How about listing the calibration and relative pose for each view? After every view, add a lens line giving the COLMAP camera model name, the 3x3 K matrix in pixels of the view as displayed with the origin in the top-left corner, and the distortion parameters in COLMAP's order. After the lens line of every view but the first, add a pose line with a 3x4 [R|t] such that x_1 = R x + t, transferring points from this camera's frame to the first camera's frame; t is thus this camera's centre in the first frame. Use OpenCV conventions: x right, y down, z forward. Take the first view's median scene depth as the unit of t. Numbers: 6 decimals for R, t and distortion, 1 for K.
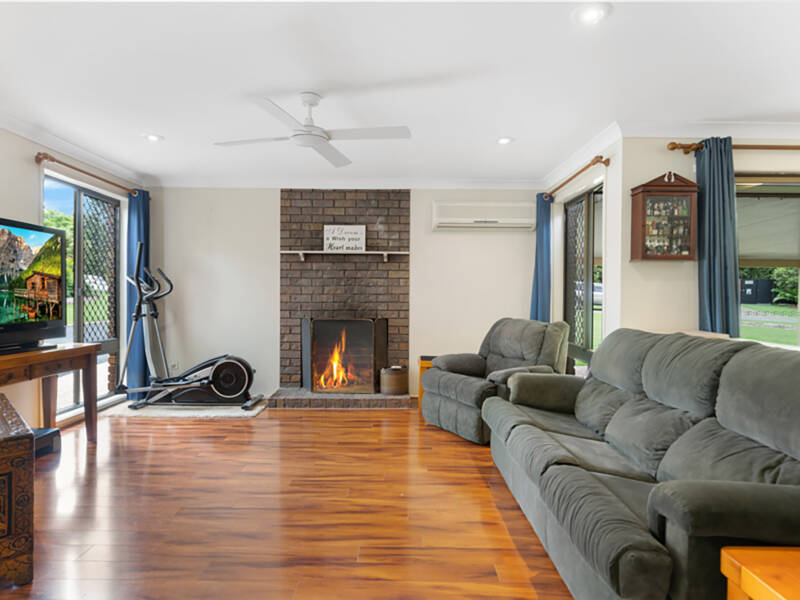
lens RADIAL K [[472.0, 0, 400.0], [0, 472.0, 300.0], [0, 0, 1]] dist [0.002195, 0.000364]
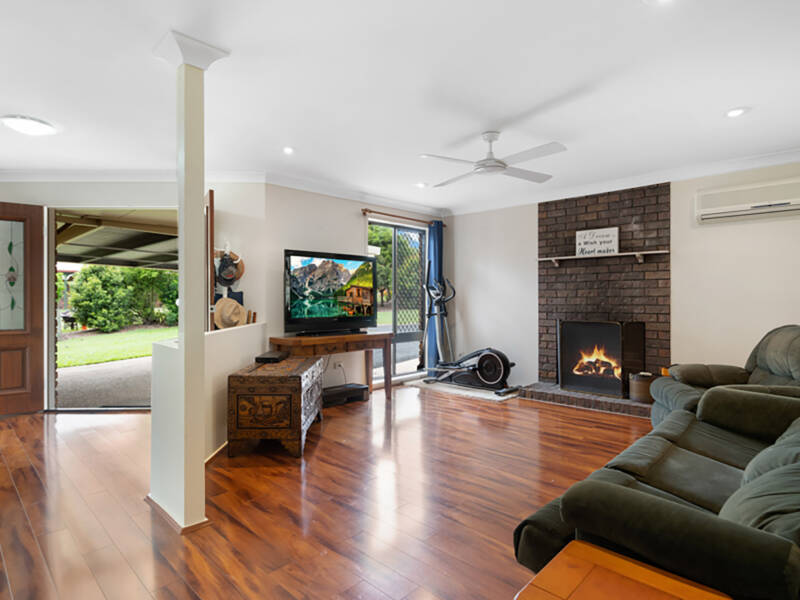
lens RADIAL K [[453.5, 0, 400.0], [0, 453.5, 300.0], [0, 0, 1]] dist [0.006183, -0.000257]
pose [[0.721783, -0.005630, -0.692097, 0.262110], [0.001331, 0.999976, -0.006747, 0.000041], [0.692118, 0.003949, 0.721773, 0.001751]]
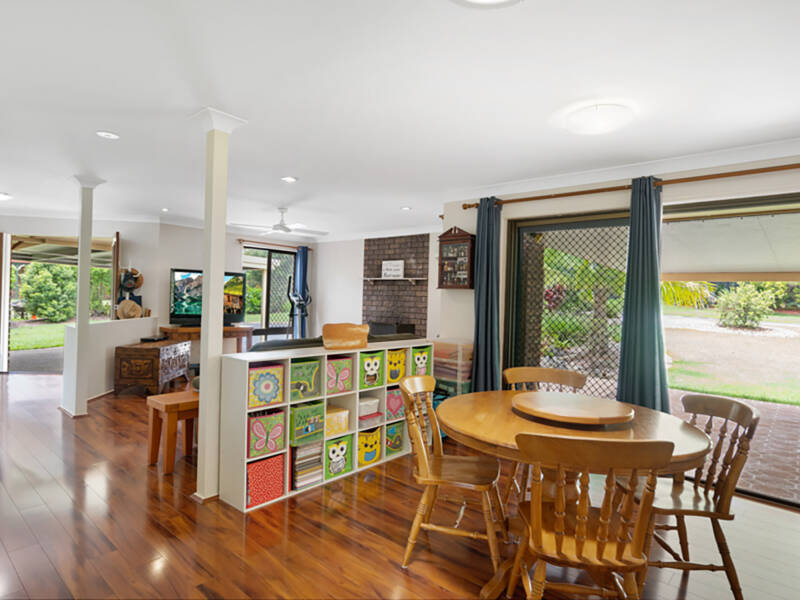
lens RADIAL K [[472.0, 0, 400.0], [0, 472.0, 300.0], [0, 0, 1]] dist [0.002195, 0.000364]
pose [[0.753508, 0.019012, -0.657164, 0.915618], [-0.033531, 0.999392, -0.009534, -0.020804], [0.656584, 0.029220, 0.753687, -0.112891]]
